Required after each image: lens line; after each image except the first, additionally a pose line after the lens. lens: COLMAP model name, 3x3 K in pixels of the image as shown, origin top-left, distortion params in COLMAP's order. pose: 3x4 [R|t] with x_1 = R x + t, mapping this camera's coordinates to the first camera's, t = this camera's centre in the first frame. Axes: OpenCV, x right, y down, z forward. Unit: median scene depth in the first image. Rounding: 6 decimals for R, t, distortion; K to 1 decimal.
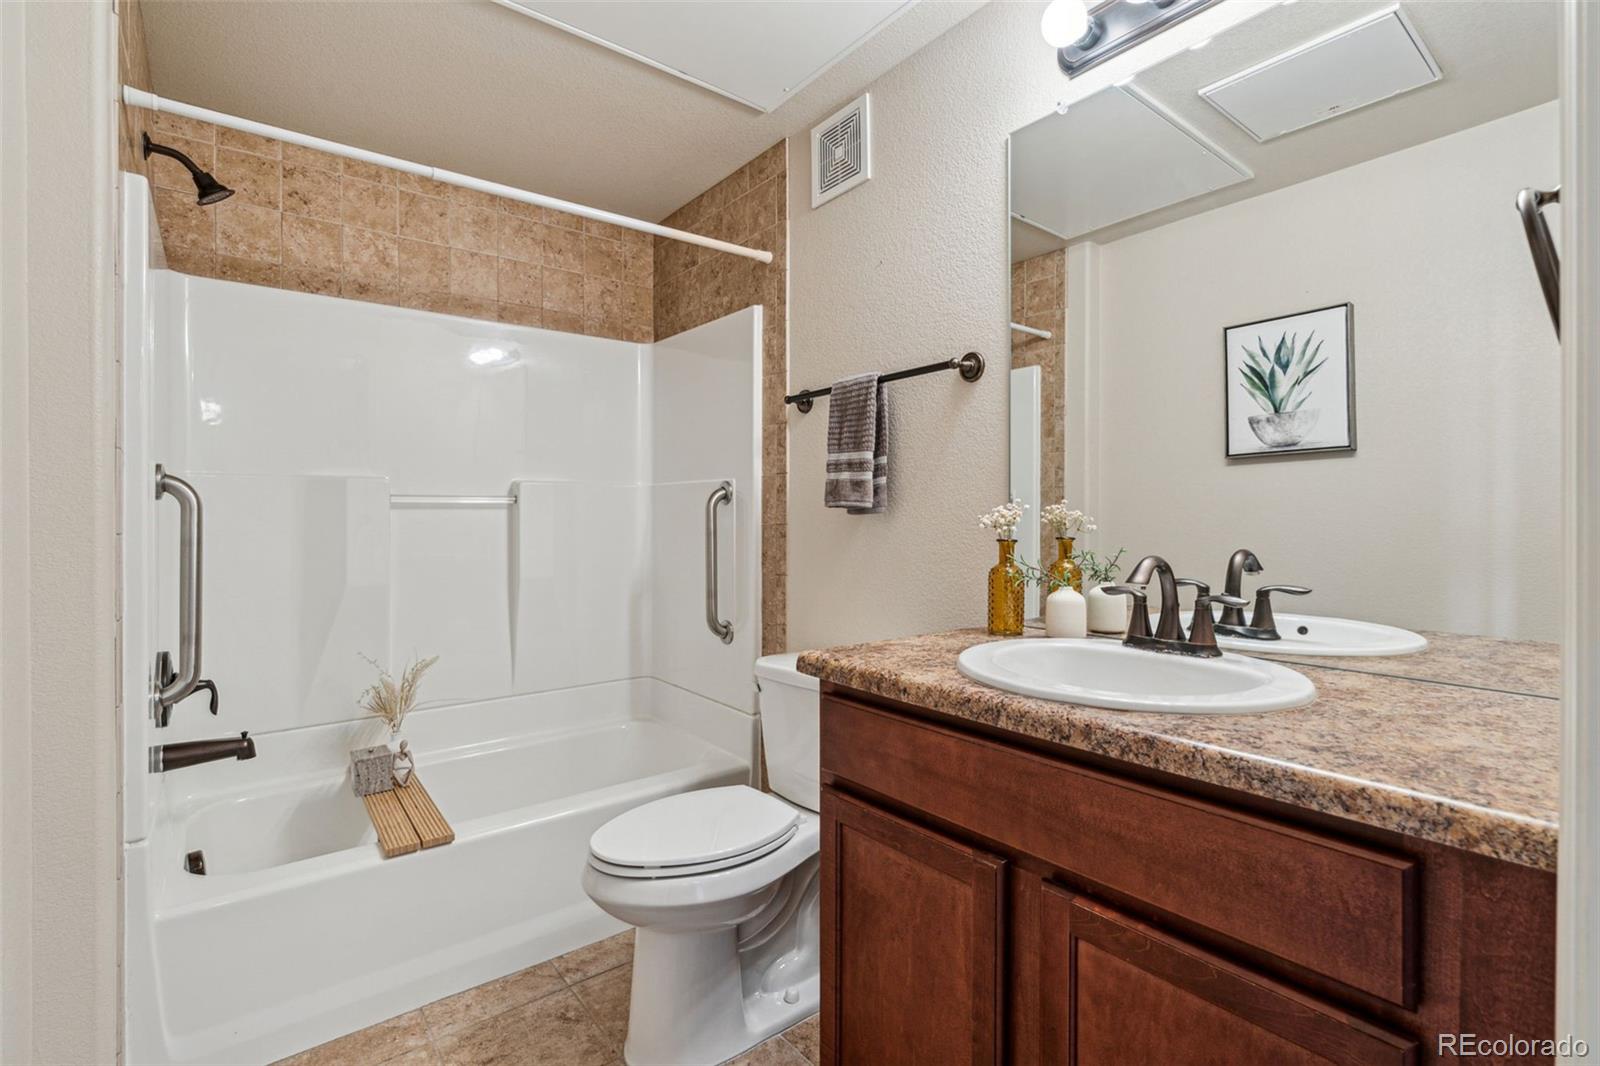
lens RADIAL K [[742.6, 0, 797.2], [0, 742.6, 522.4], [0, 0, 1]] dist [-0.010672, 0.005098]
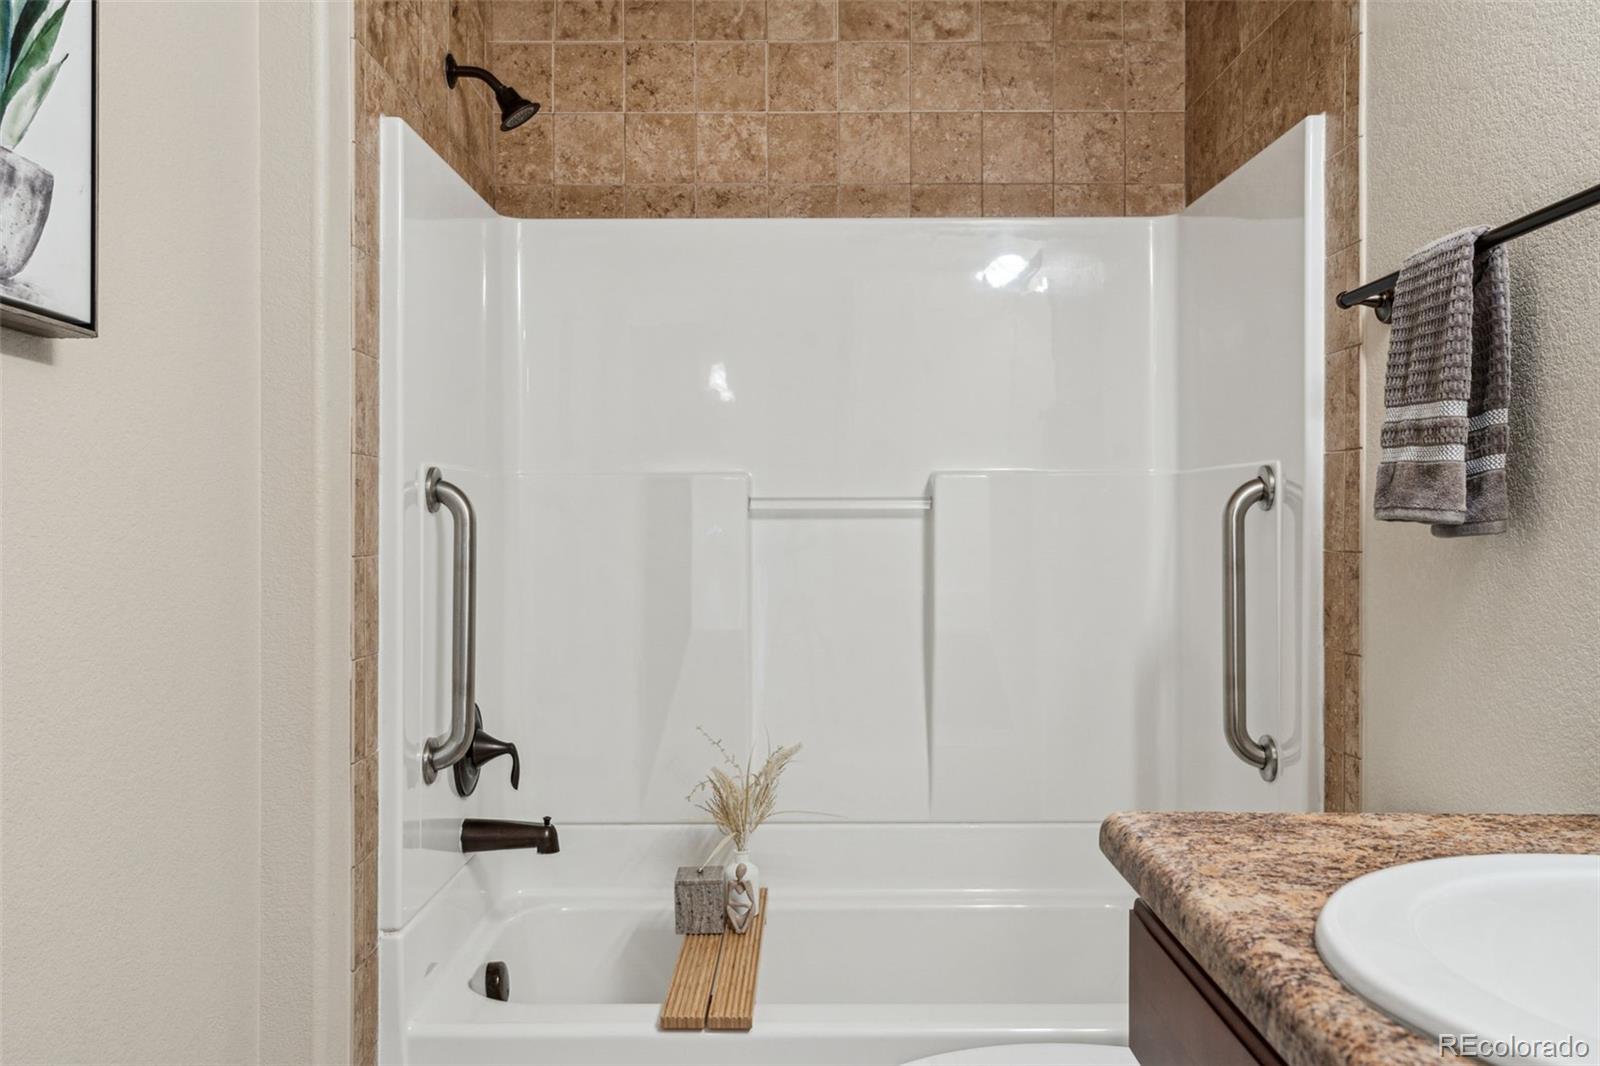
lens RADIAL K [[1311.7, 0, 798.9], [0, 1311.7, 521.9], [0, 0, 1]] dist [0.006343, 0.000628]
pose [[0.783222, 0.003209, -0.621734, 0.283379], [-0.005729, 0.999981, -0.002056, -0.016458], [0.621716, 0.005172, 0.783225, 0.108858]]
